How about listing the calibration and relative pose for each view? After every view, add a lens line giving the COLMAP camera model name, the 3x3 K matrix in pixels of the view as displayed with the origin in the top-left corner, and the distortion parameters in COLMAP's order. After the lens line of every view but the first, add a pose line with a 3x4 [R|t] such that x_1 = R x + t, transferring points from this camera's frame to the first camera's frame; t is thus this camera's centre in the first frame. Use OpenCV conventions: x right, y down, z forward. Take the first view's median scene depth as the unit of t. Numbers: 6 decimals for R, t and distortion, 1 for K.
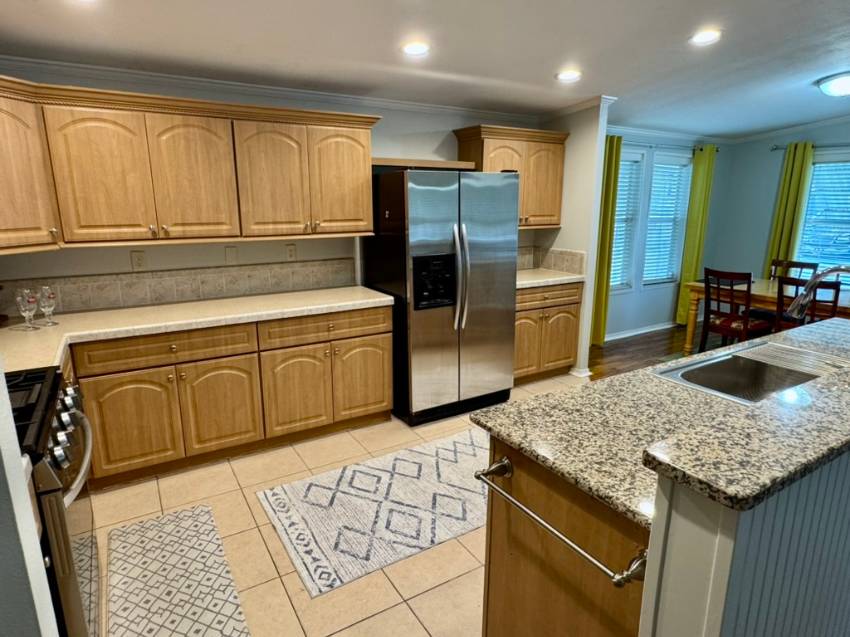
lens RADIAL K [[496.1, 0, 421.5], [0, 496.1, 316.3], [0, 0, 1]] dist [-0.001234, -0.000628]
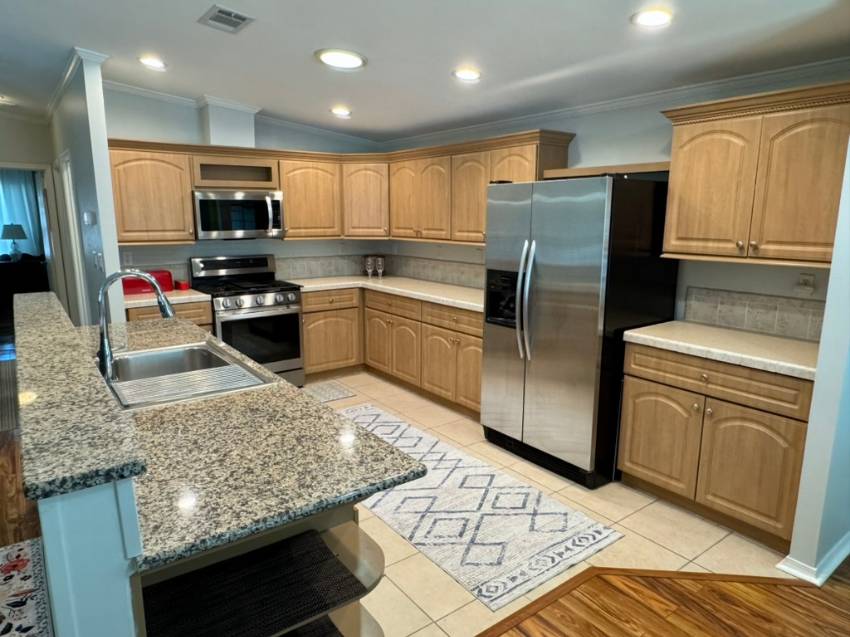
lens RADIAL K [[539.7, 0, 422.8], [0, 539.7, 318.2], [0, 0, 1]] dist [-0.006802, 0.000940]
pose [[0.106204, 0.189788, -0.976064, 1.066177], [-0.228554, 0.959992, 0.161794, -0.171815], [0.967721, 0.205901, 0.145332, 0.734657]]
